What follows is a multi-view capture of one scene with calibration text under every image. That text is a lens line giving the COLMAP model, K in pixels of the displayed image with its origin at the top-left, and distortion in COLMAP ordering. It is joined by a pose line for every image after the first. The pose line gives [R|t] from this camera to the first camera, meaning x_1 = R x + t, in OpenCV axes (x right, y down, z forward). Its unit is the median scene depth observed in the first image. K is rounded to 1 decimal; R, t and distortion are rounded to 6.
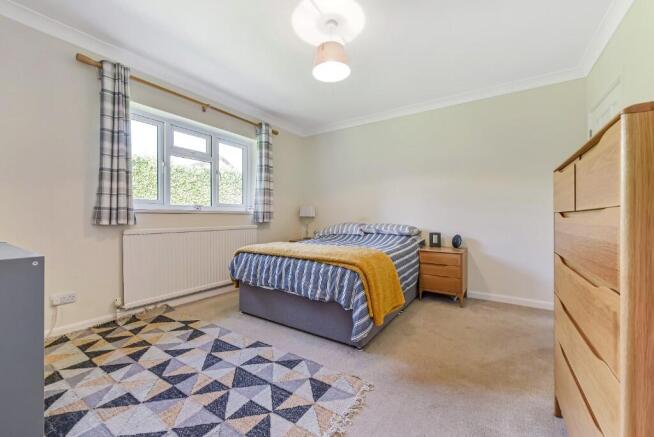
lens RADIAL K [[264.1, 0, 327.0], [0, 264.1, 218.5], [0, 0, 1]] dist [-0.022152, -0.000194]
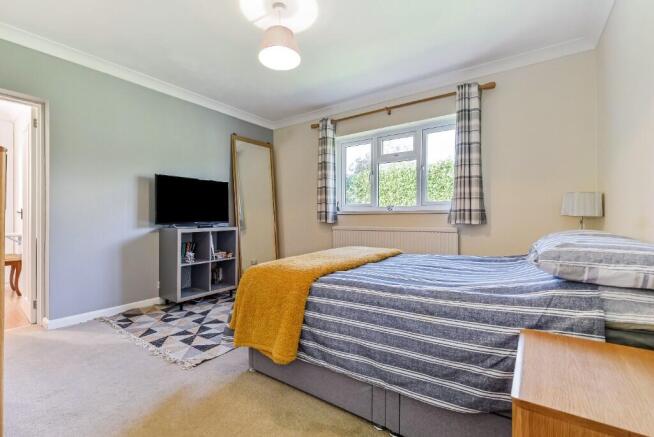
lens RADIAL K [[289.0, 0, 327.0], [0, 289.0, 218.5], [0, 0, 1]] dist [-0.000897, -0.000018]
pose [[-0.029109, -0.006240, -0.999557, 0.637357], [-0.001463, 0.999980, -0.006200, 0.006289], [0.999575, 0.001282, -0.029118, 0.752080]]
